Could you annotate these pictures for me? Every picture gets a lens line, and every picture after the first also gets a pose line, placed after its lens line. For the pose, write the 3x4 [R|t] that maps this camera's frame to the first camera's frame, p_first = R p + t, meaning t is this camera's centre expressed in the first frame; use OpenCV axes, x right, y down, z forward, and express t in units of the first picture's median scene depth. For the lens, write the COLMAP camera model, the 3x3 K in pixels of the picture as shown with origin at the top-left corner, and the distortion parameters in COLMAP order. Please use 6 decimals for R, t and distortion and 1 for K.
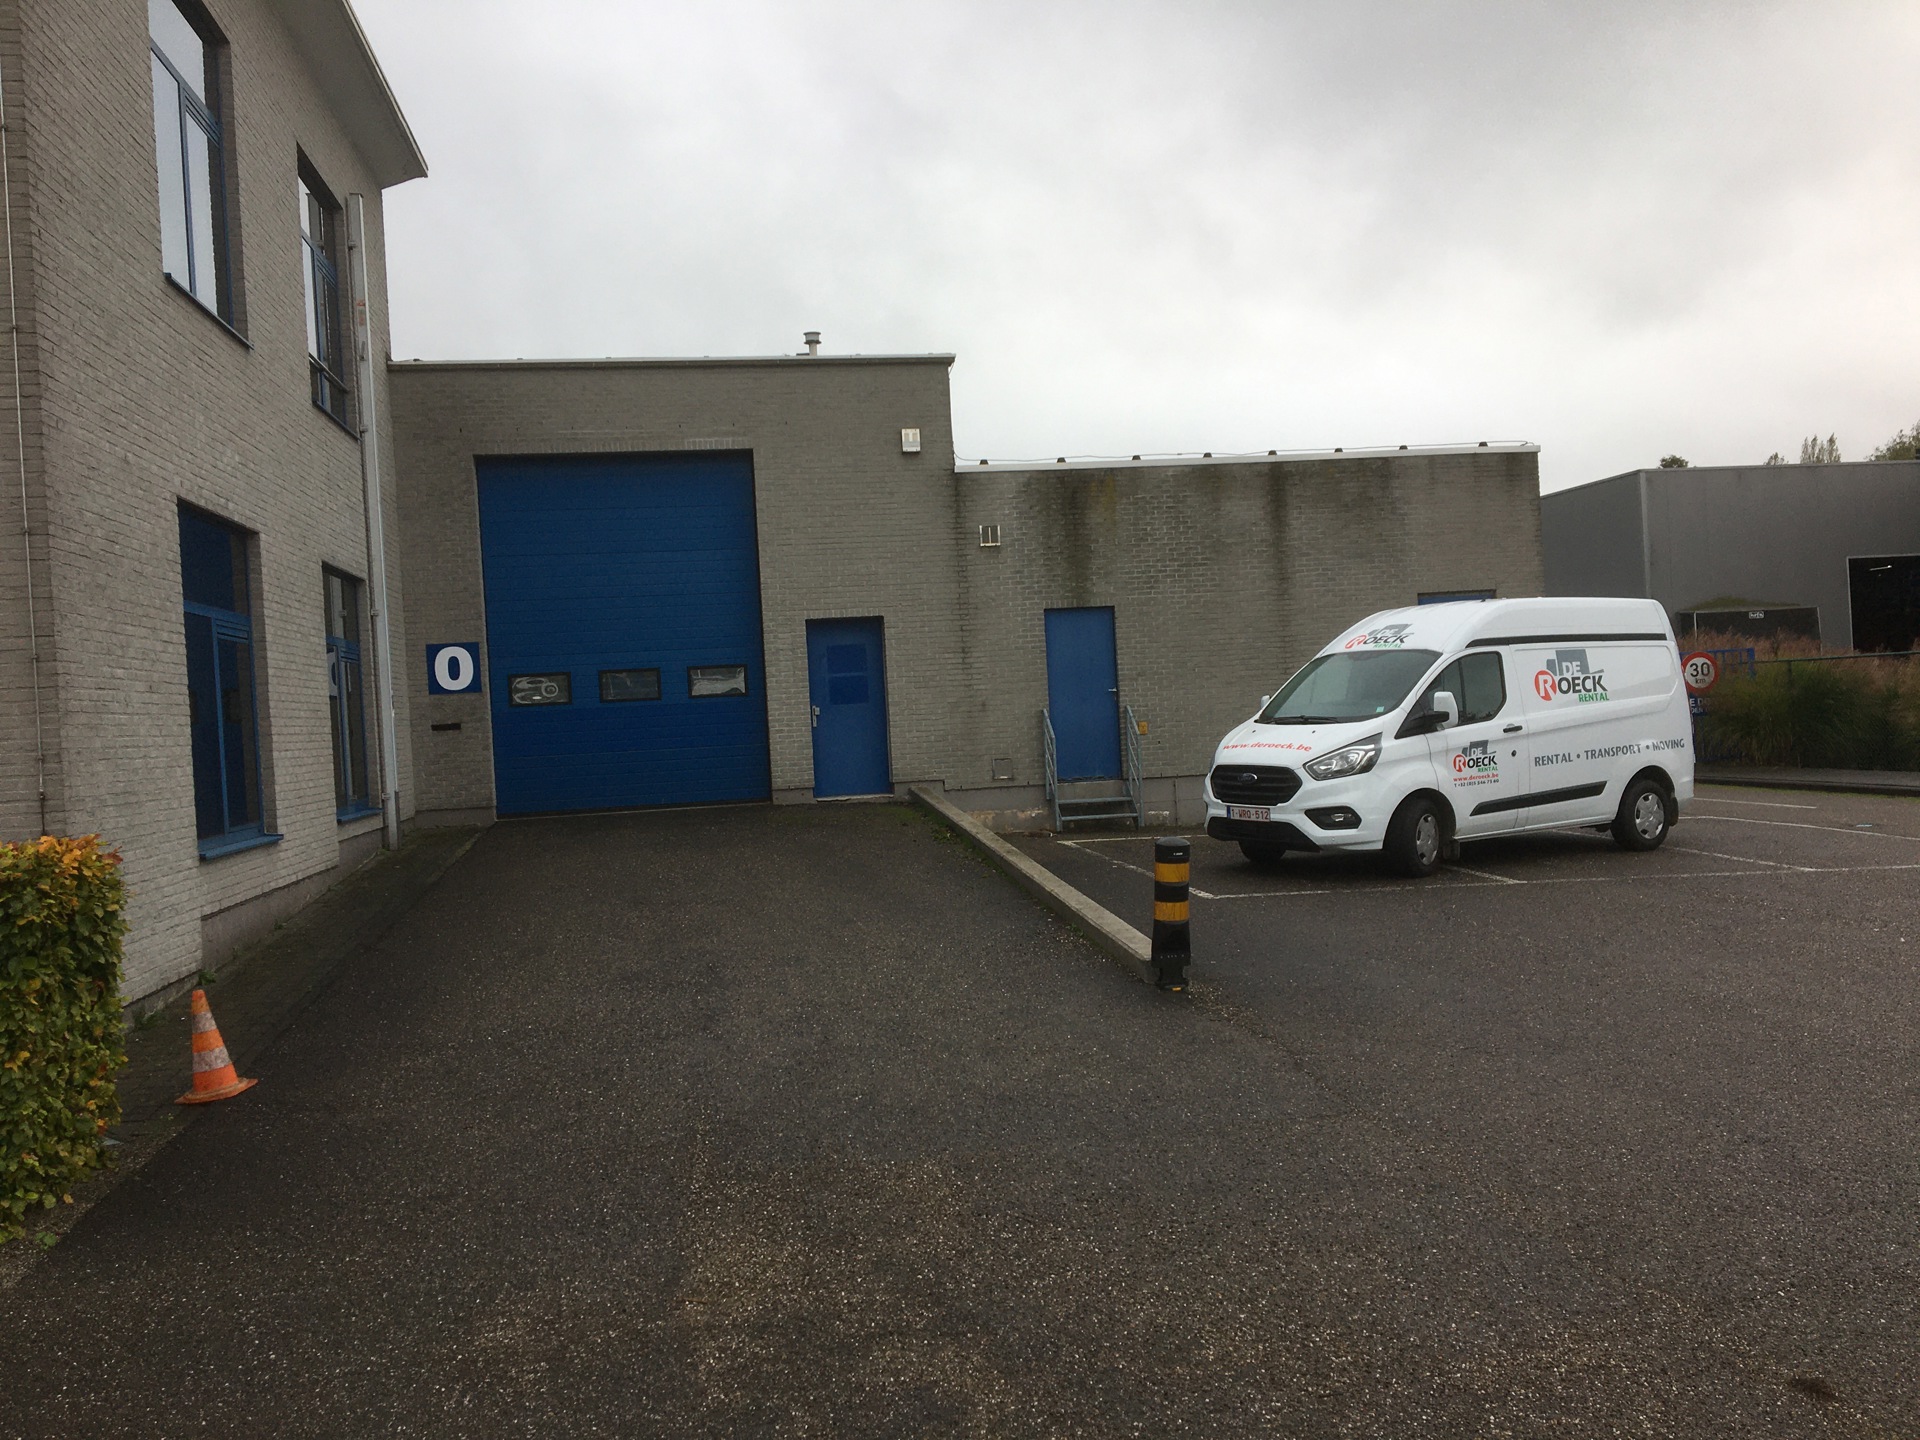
lens RADIAL K [[1636.5, 0, 956.4], [0, 1636.5, 720.9], [0, 0, 1]] dist [0.020341, -0.000868]
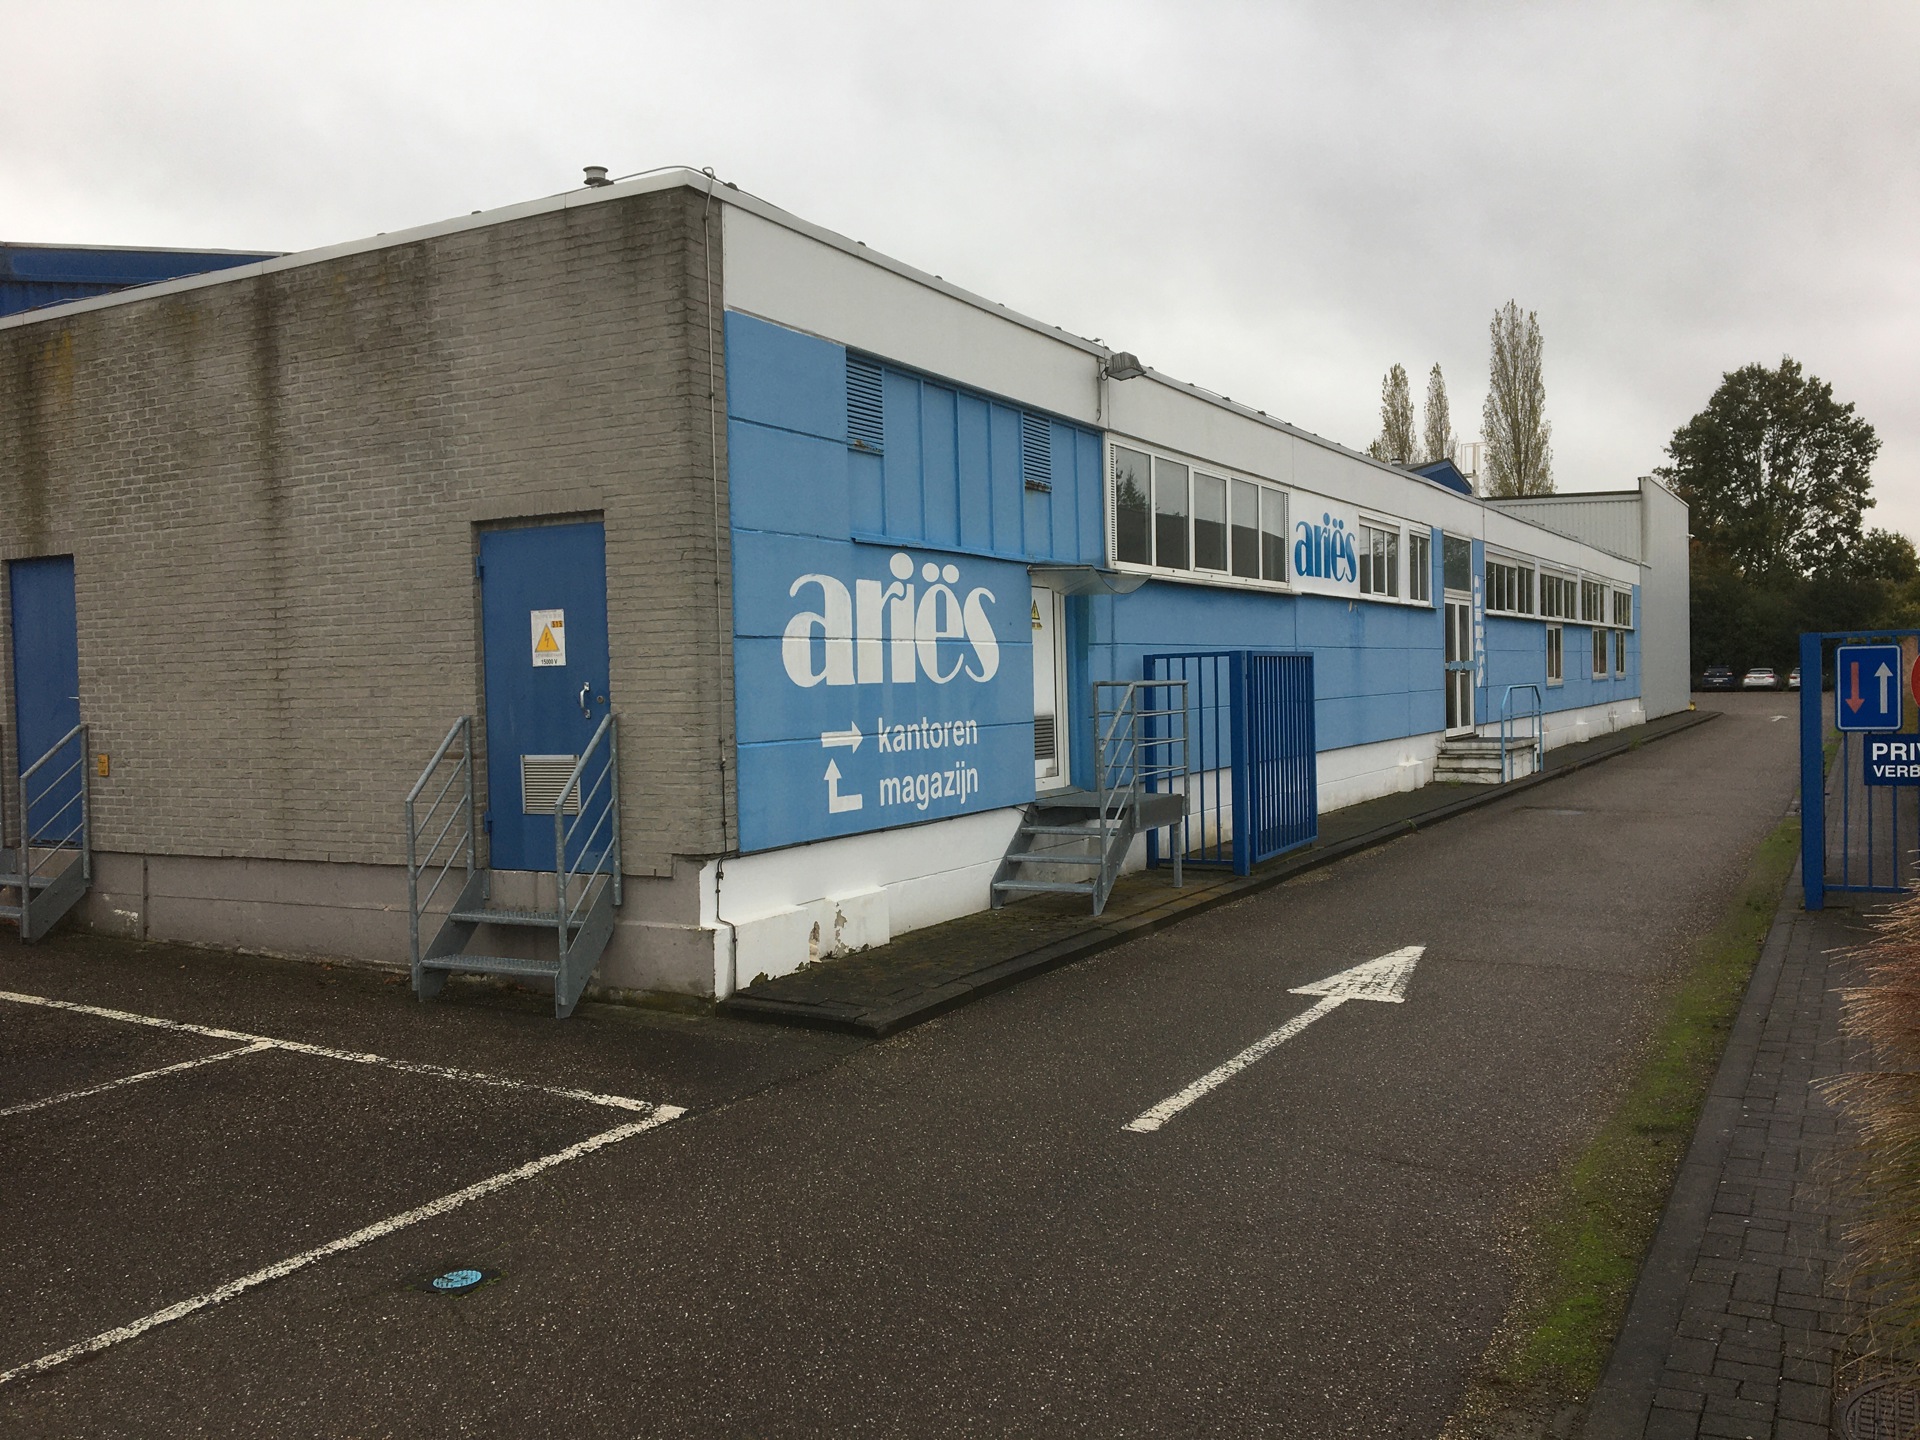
lens RADIAL K [[1636.5, 0, 961.7], [0, 1636.5, 720.4], [0, 0, 1]] dist [0.020341, -0.000868]
pose [[0.794683, 0.051974, -0.604796, 0.697330], [-0.020691, 0.998068, 0.058583, -0.051278], [0.606672, -0.034040, 0.794223, 0.712679]]
